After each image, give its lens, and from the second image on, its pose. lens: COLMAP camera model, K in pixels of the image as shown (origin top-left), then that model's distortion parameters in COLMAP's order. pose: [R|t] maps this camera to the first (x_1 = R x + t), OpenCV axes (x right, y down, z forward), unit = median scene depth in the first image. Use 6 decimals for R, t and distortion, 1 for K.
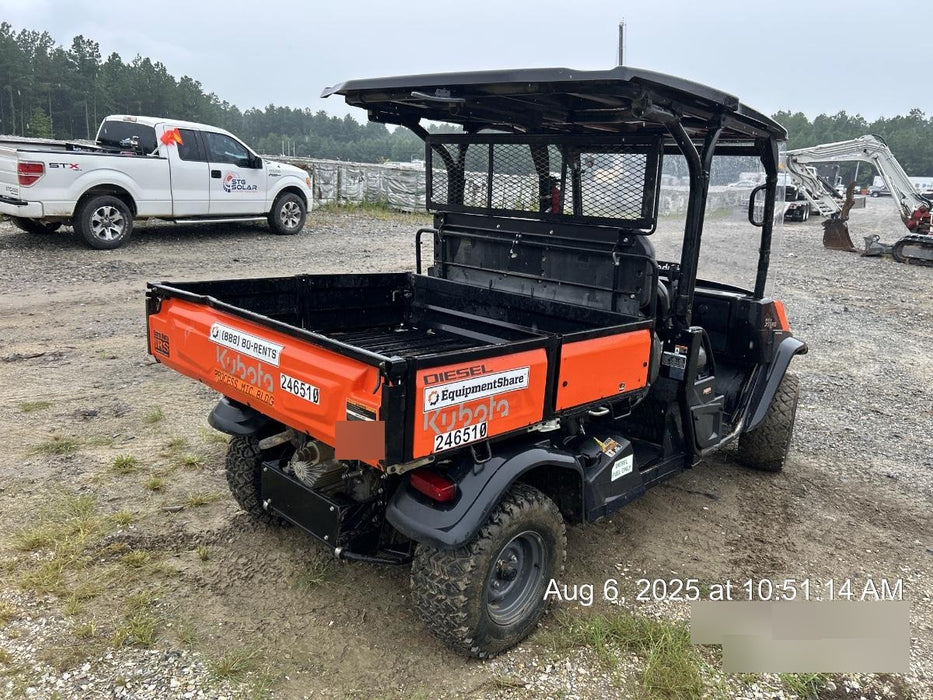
lens RADIAL K [[713.4, 0, 466.5], [0, 713.4, 350.0], [0, 0, 1]] dist [0.064308, -0.079860]
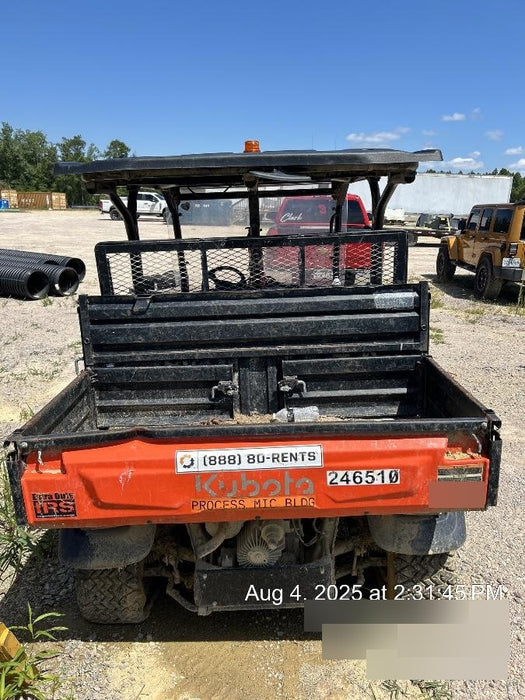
lens RADIAL K [[537.1, 0, 262.9], [0, 537.1, 337.3], [0, 0, 1]] dist [0.066498, -0.084687]
pose [[0.704166, -0.262955, 0.659549, -0.769166], [0.238063, 0.962565, 0.129597, -0.266317], [-0.668937, 0.065757, 0.740405, 0.491766]]
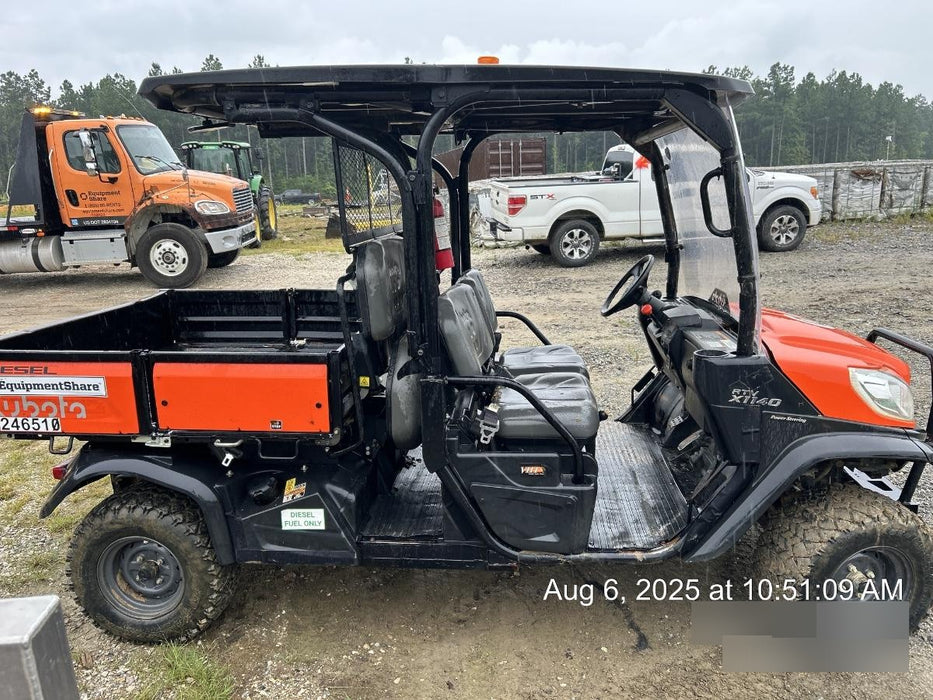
lens RADIAL K [[713.4, 0, 466.5], [0, 713.4, 350.0], [0, 0, 1]] dist [0.064308, -0.079860]
pose [[0.616212, 0.099376, -0.781286, 1.290013], [-0.118225, 0.992439, 0.032989, -0.119226], [0.778657, 0.072039, 0.623301, 0.769505]]
